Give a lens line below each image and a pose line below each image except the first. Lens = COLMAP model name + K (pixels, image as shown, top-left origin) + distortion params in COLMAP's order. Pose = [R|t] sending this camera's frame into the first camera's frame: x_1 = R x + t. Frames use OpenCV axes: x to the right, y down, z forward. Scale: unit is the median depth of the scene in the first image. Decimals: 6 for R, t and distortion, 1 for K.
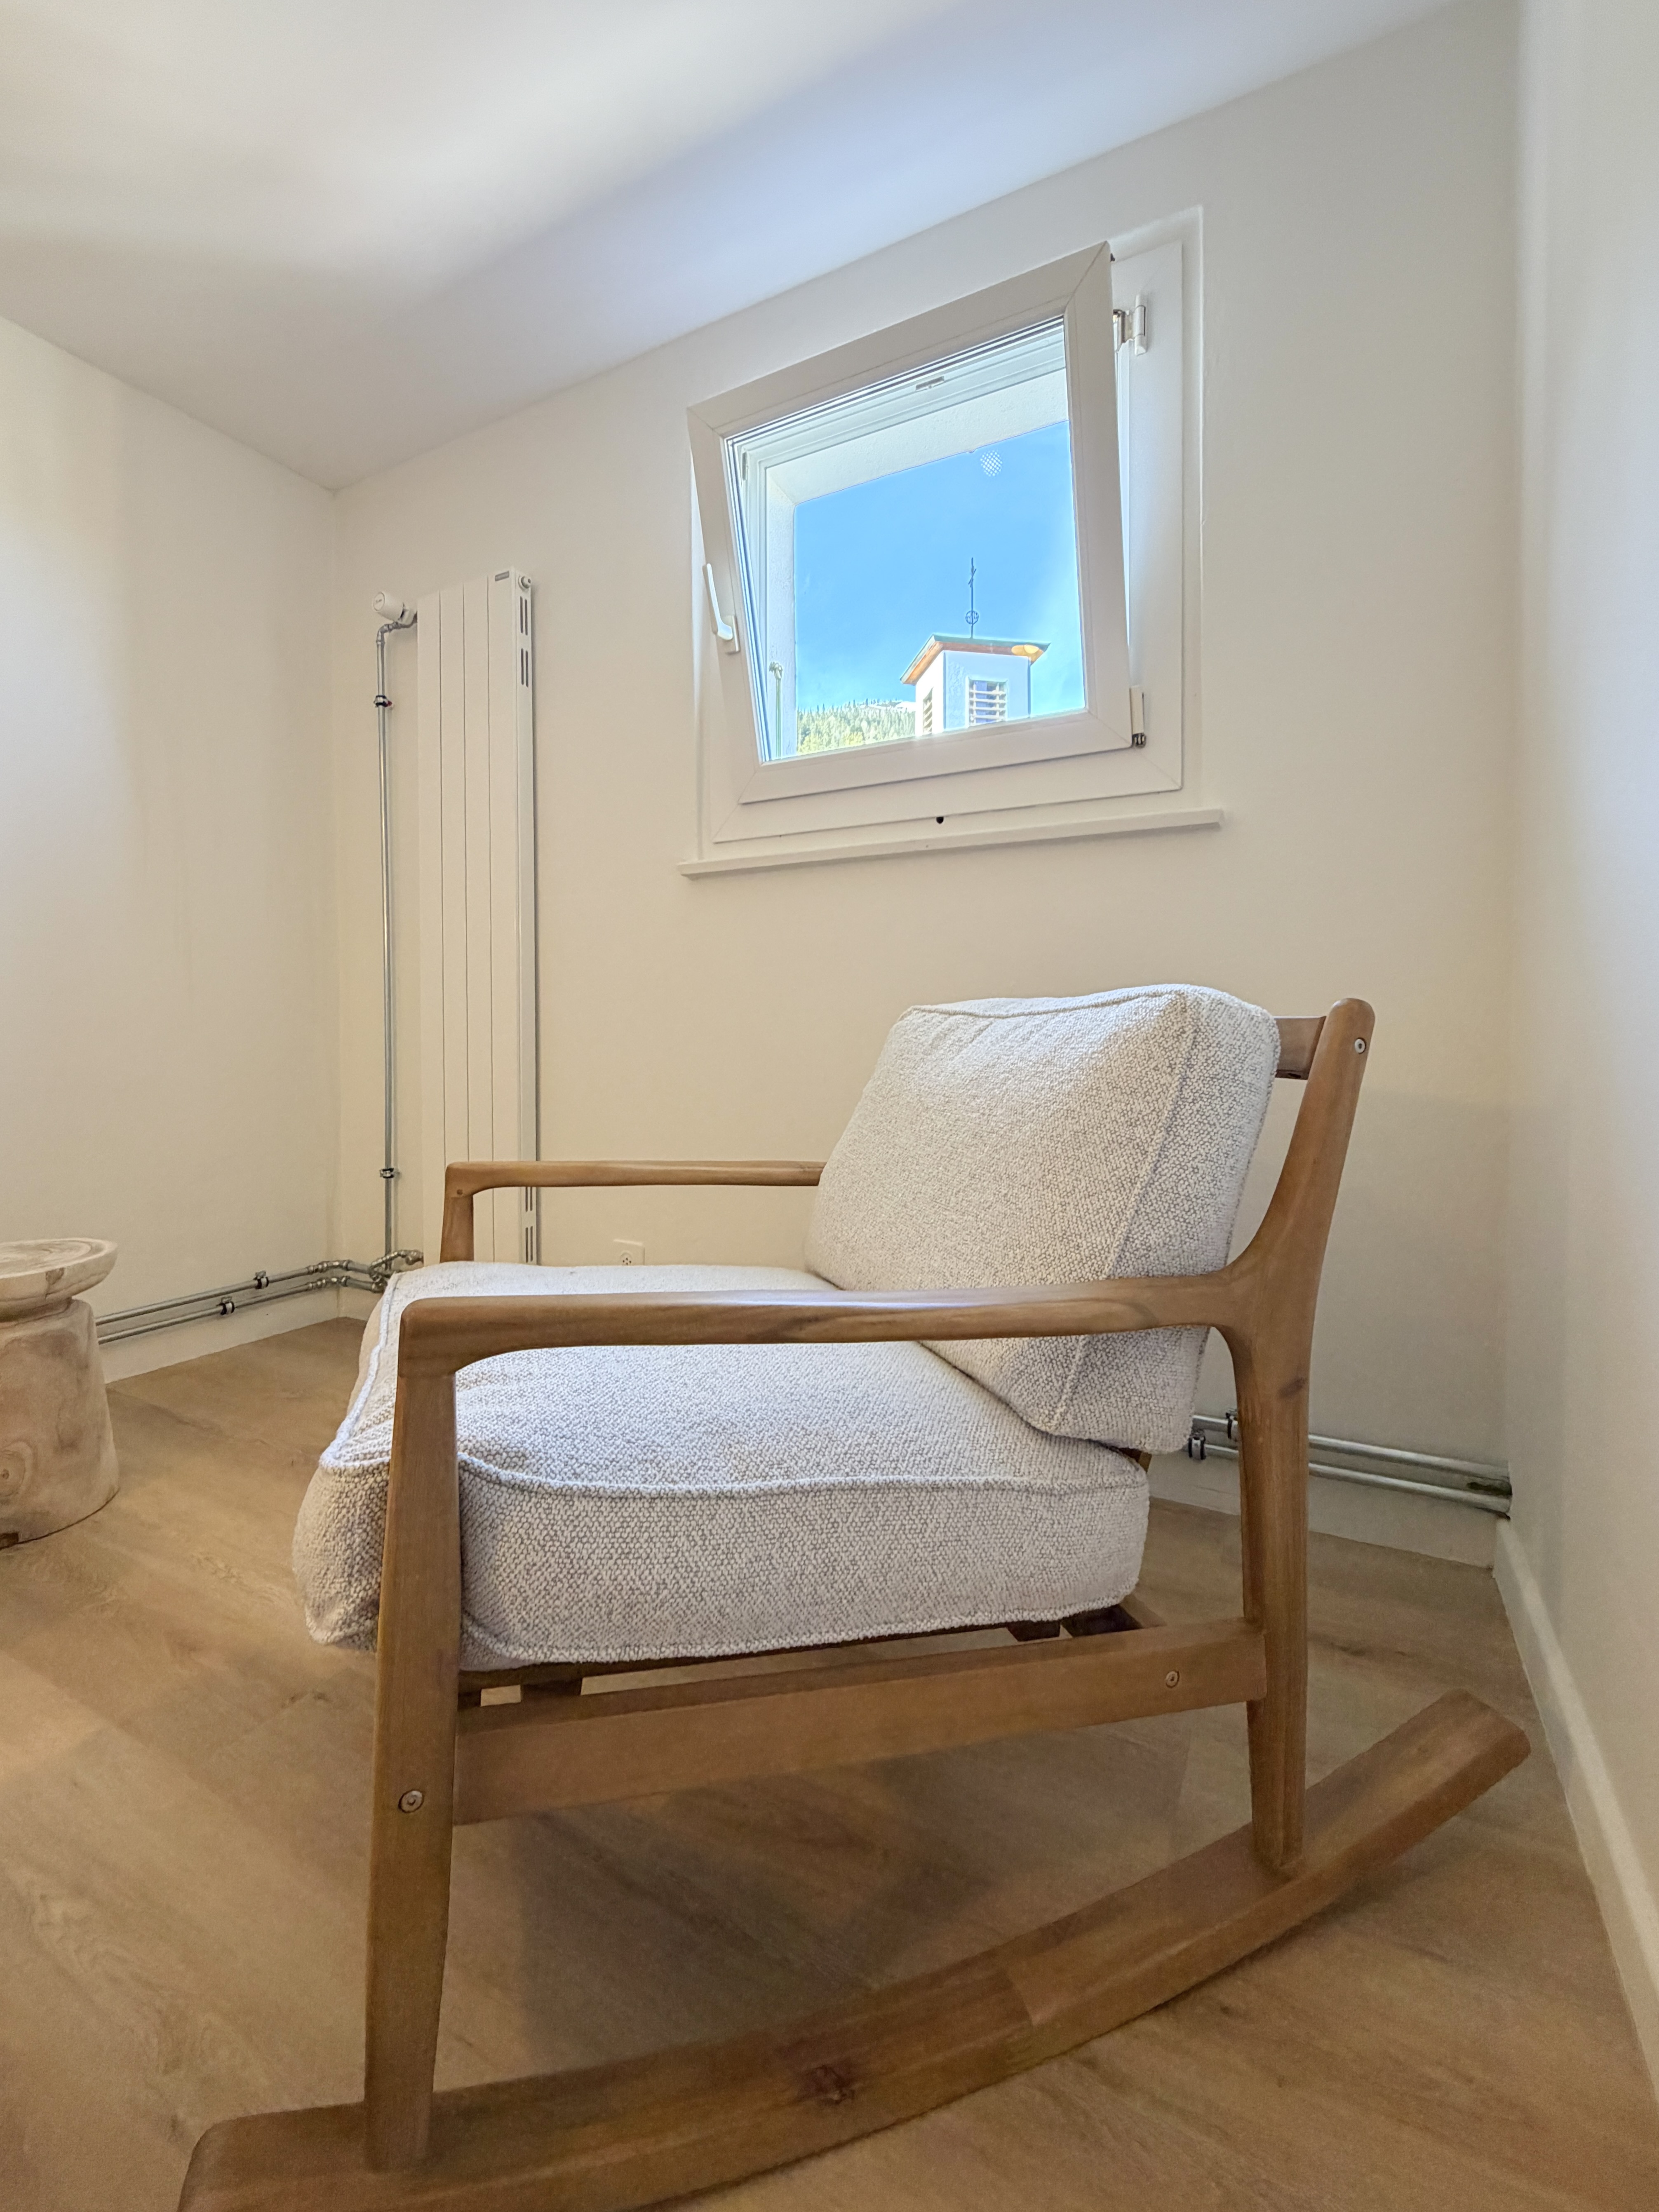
lens RADIAL K [[914.9, 0, 839.6], [0, 914.9, 1035.0], [0, 0, 1]] dist [0.002102, -0.000201]
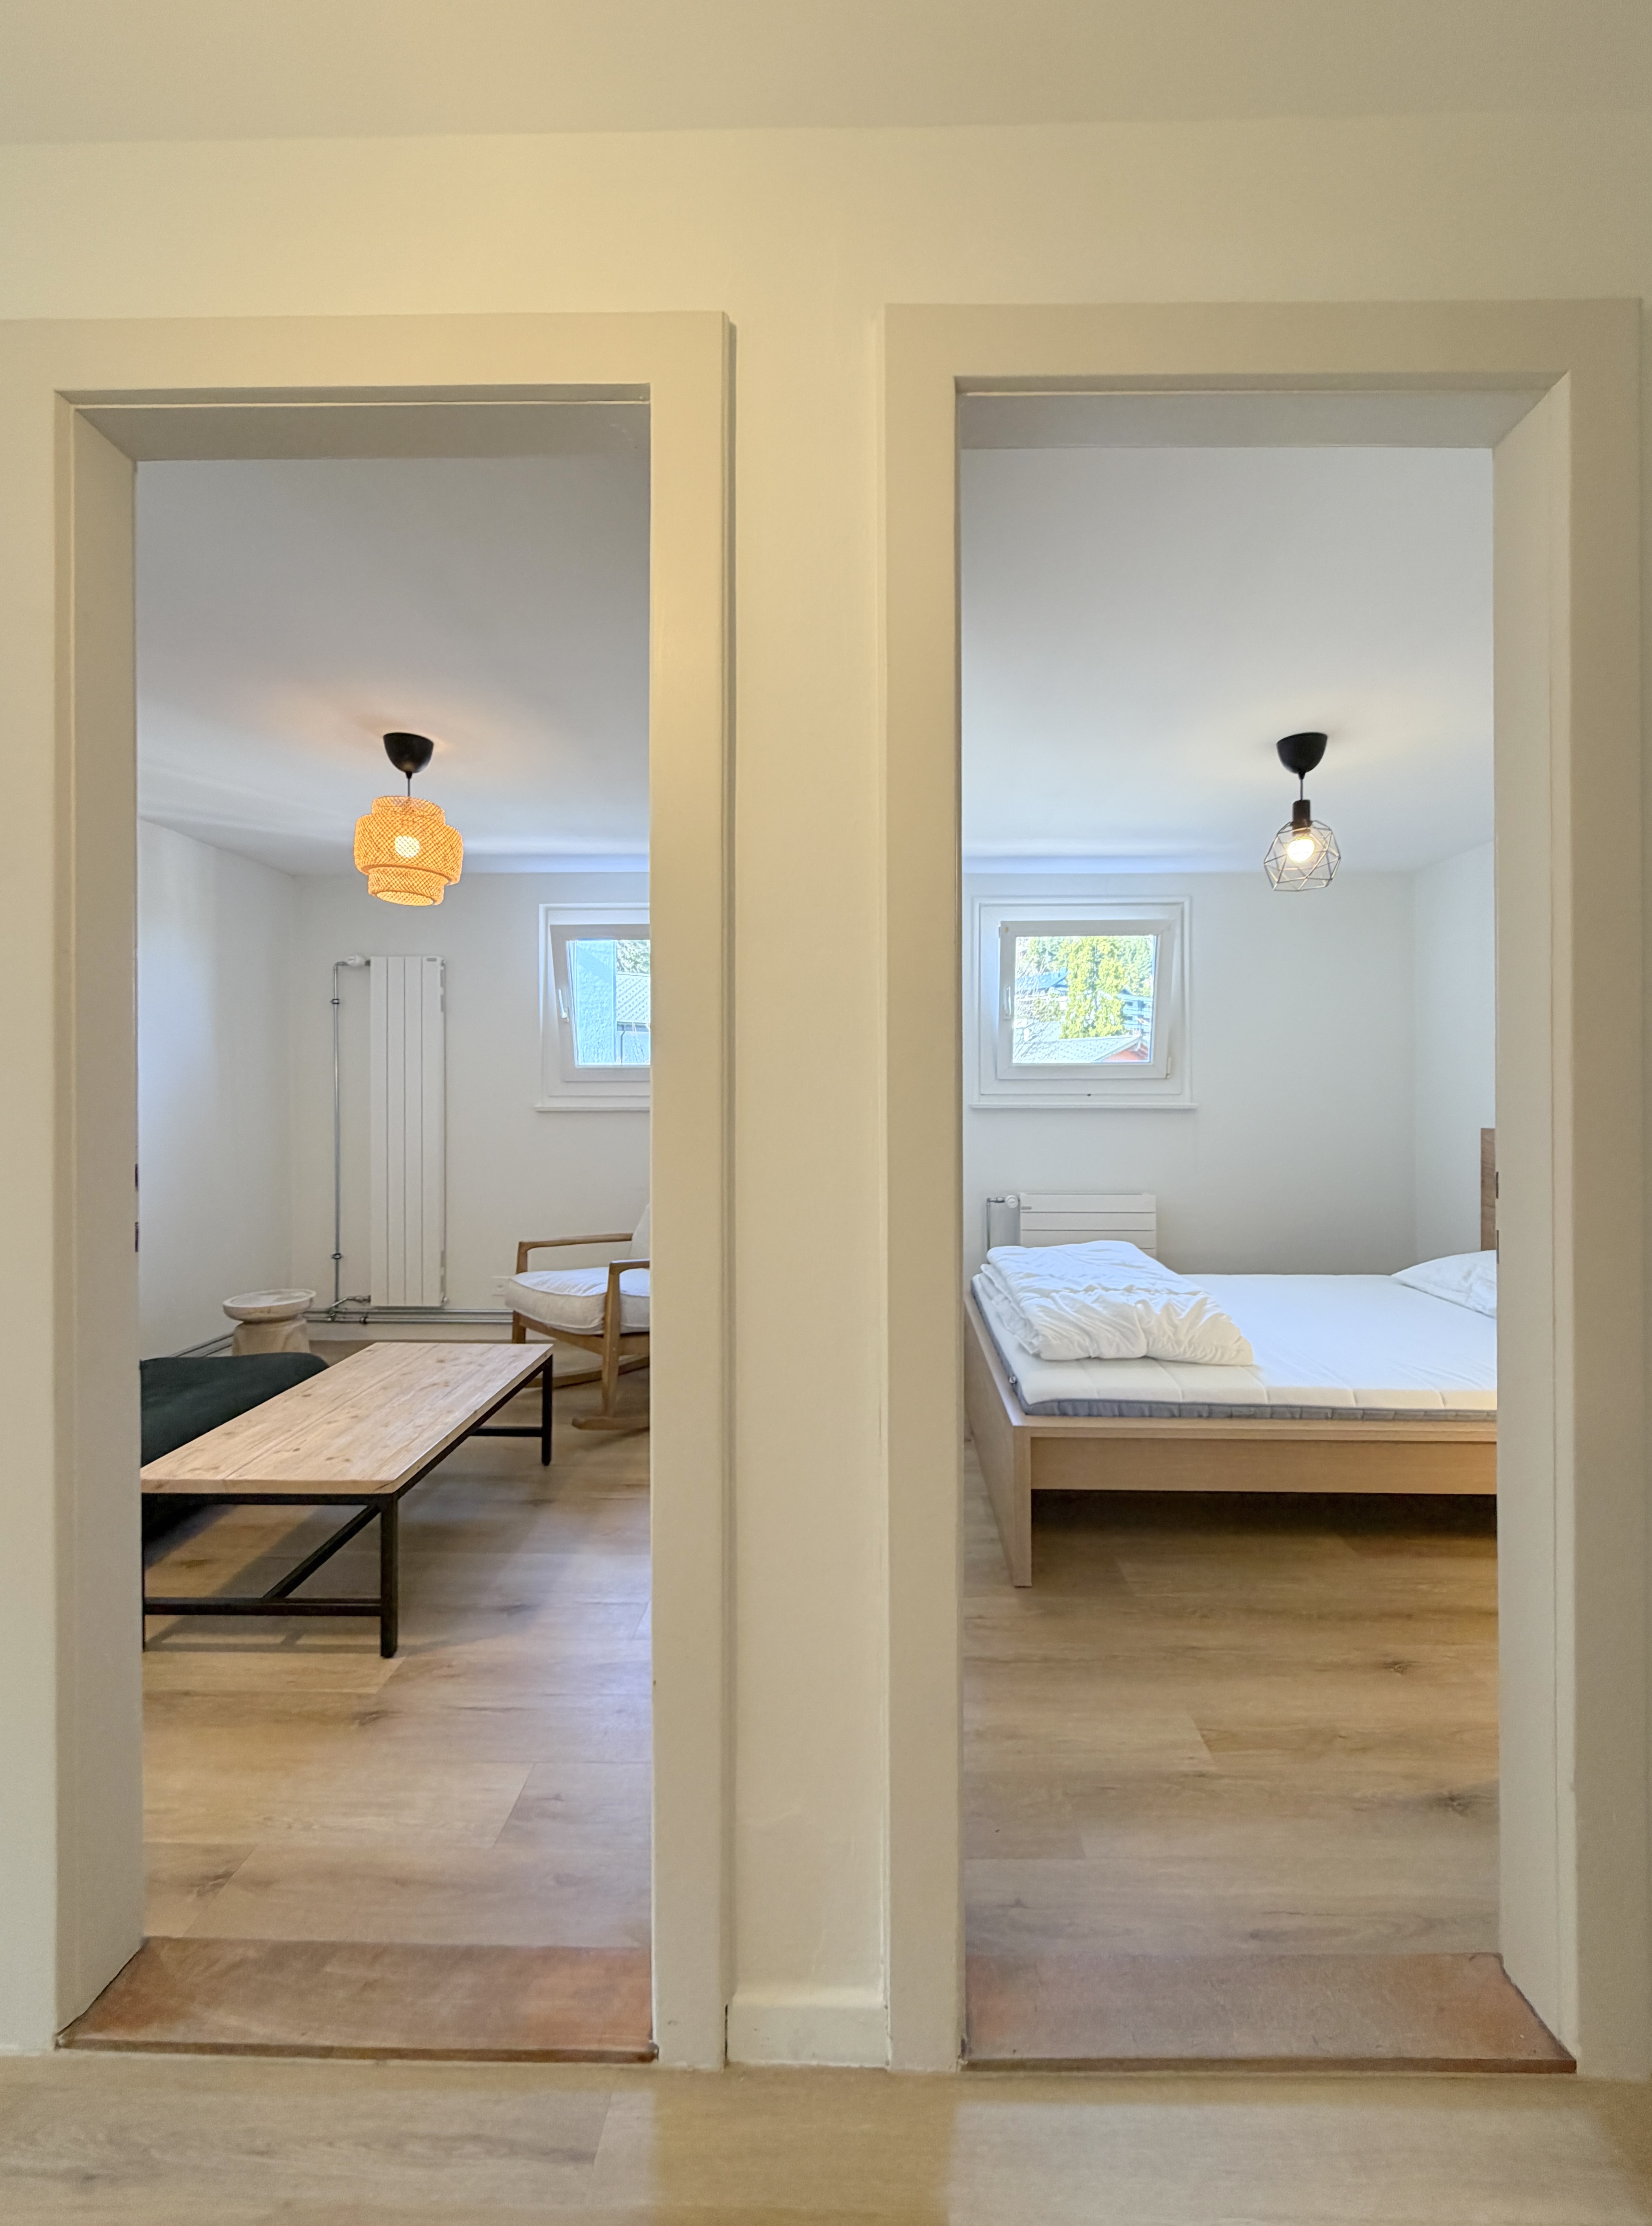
lens RADIAL K [[920.5, 0, 844.5], [0, 920.5, 1092.2], [0, 0, 1]] dist [0.002102, -0.000201]
pose [[0.893792, 0.002894, 0.448472, -0.800467], [-0.000345, 0.999983, -0.005766, -0.327114], [-0.448481, 0.004999, 0.893778, -2.161873]]
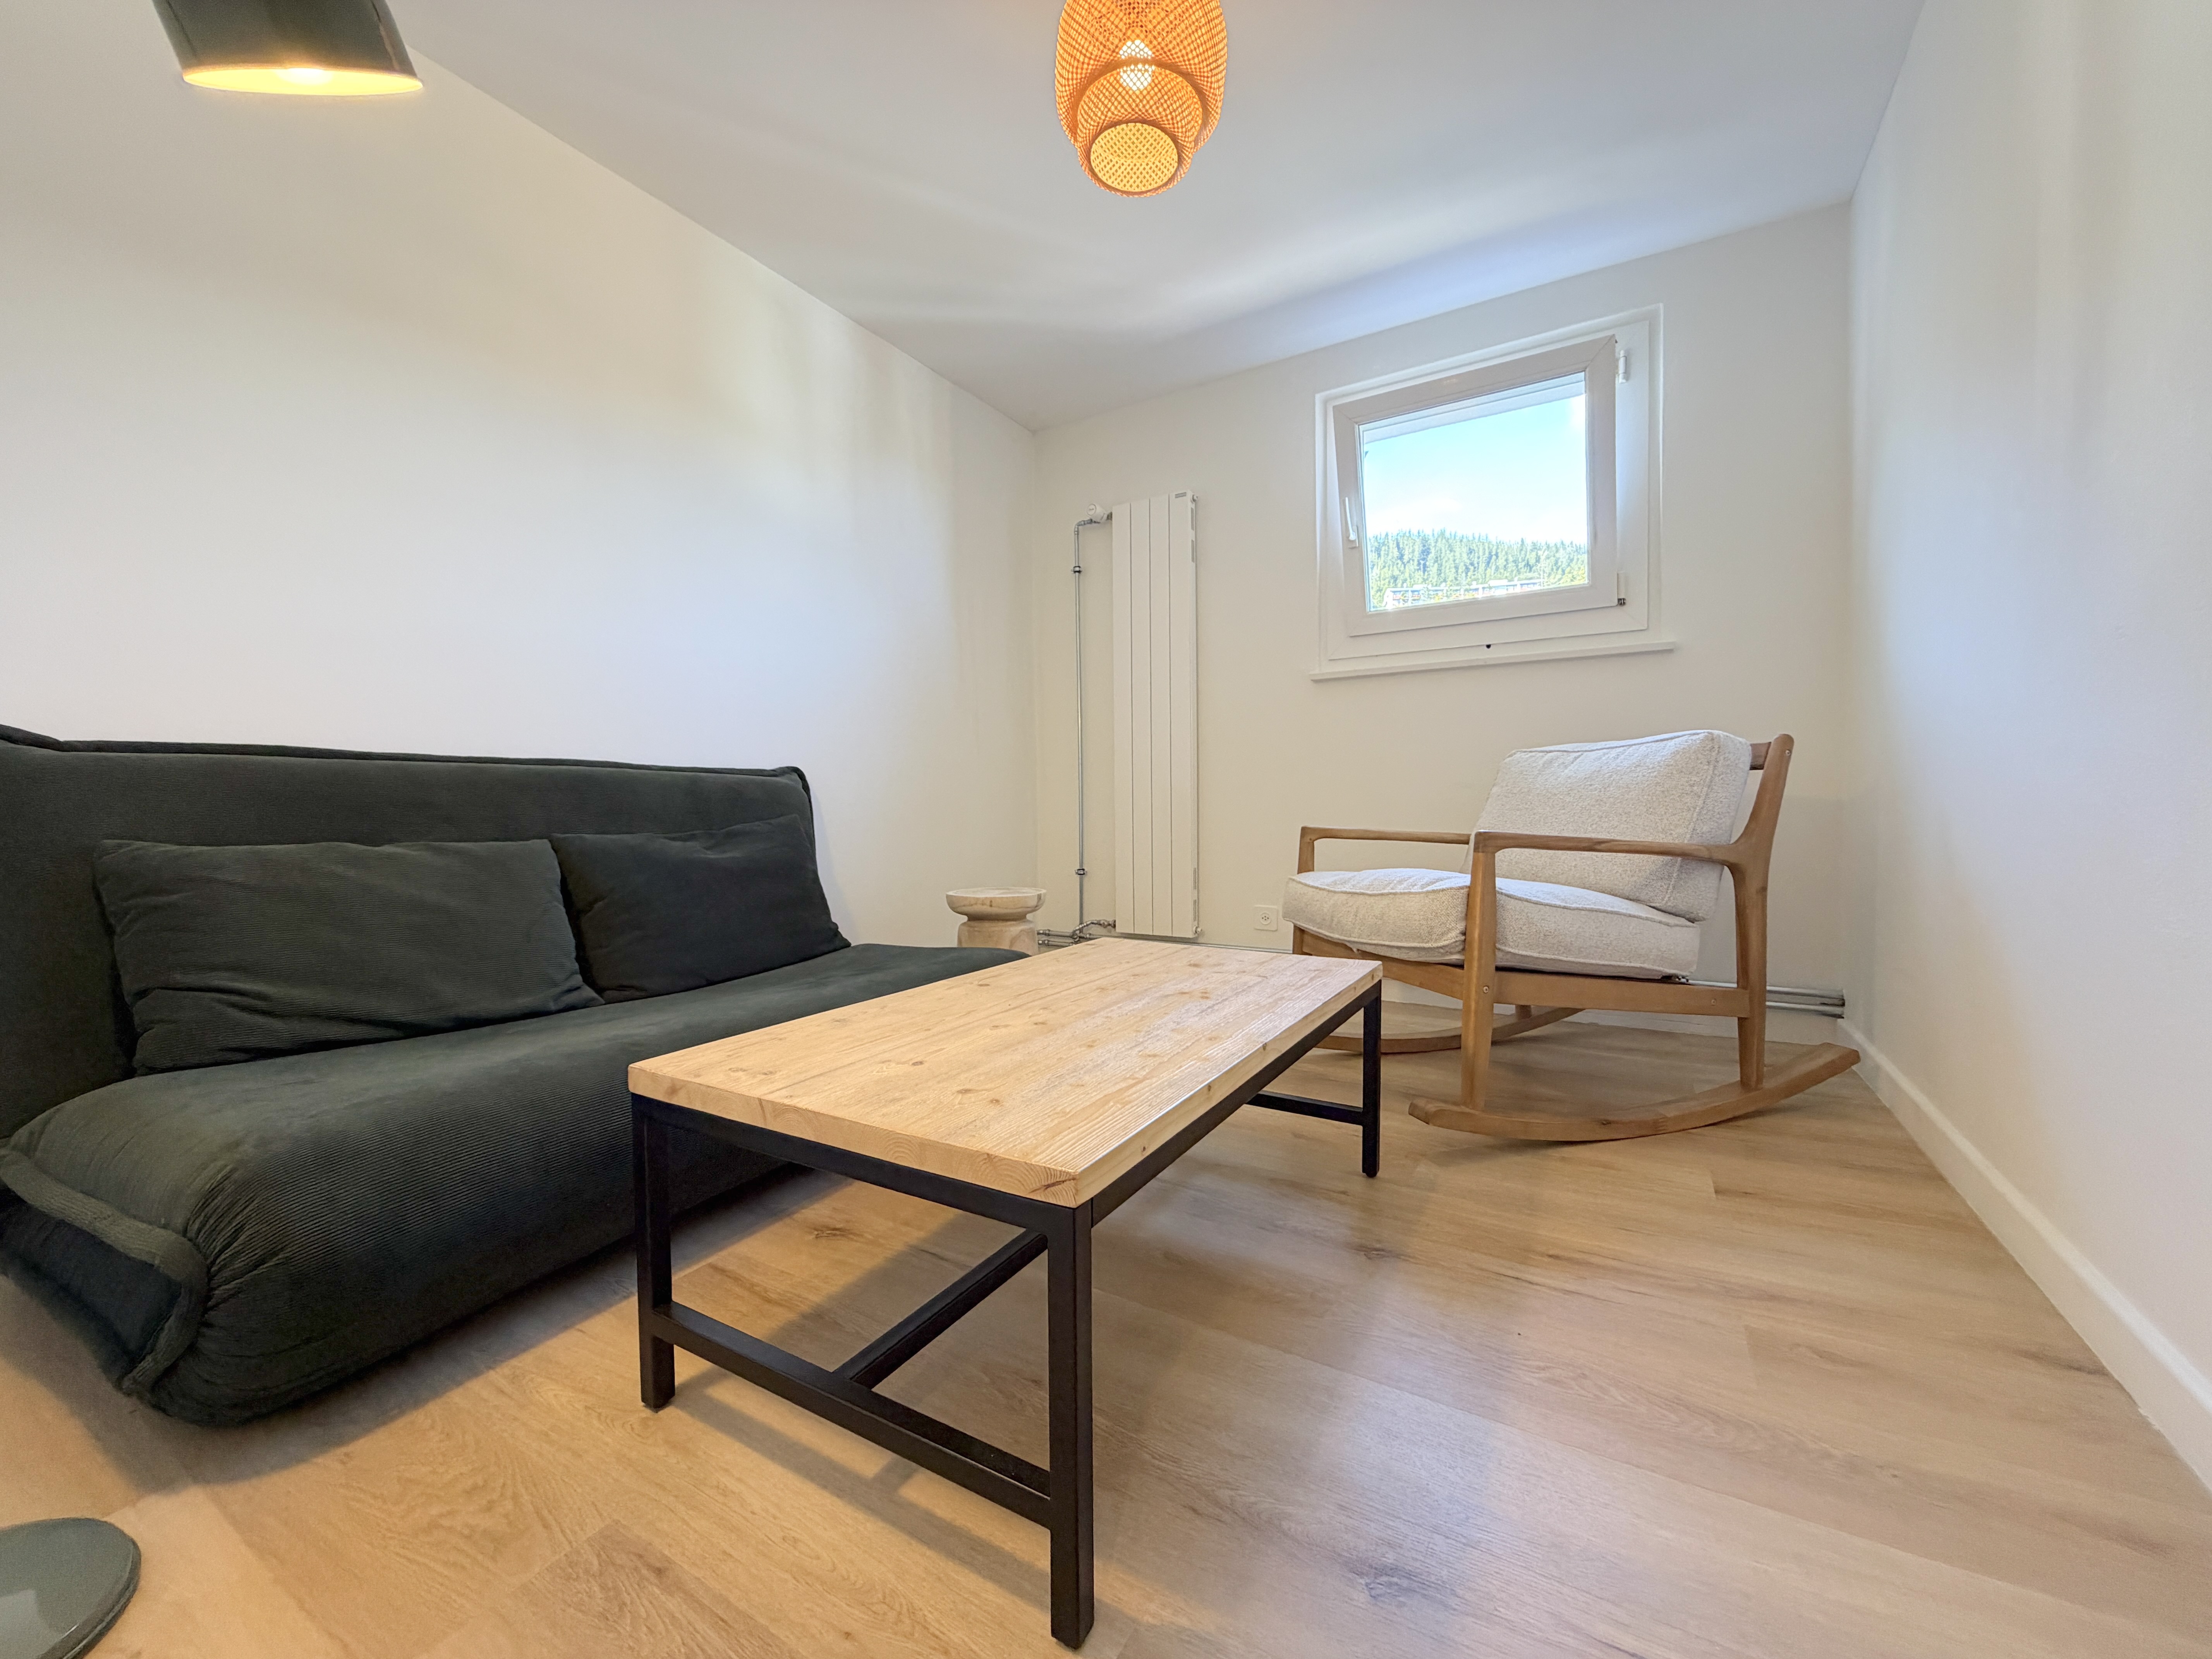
lens RADIAL K [[865.8, 0, 1096.1], [0, 865.8, 824.9], [0, 0, 1]] dist [0.002220, 0.000483]
pose [[0.998193, -0.004280, -0.059931, -0.735985], [0.004797, 0.999952, 0.008486, 0.112605], [0.059892, -0.008759, 0.998166, -0.919070]]
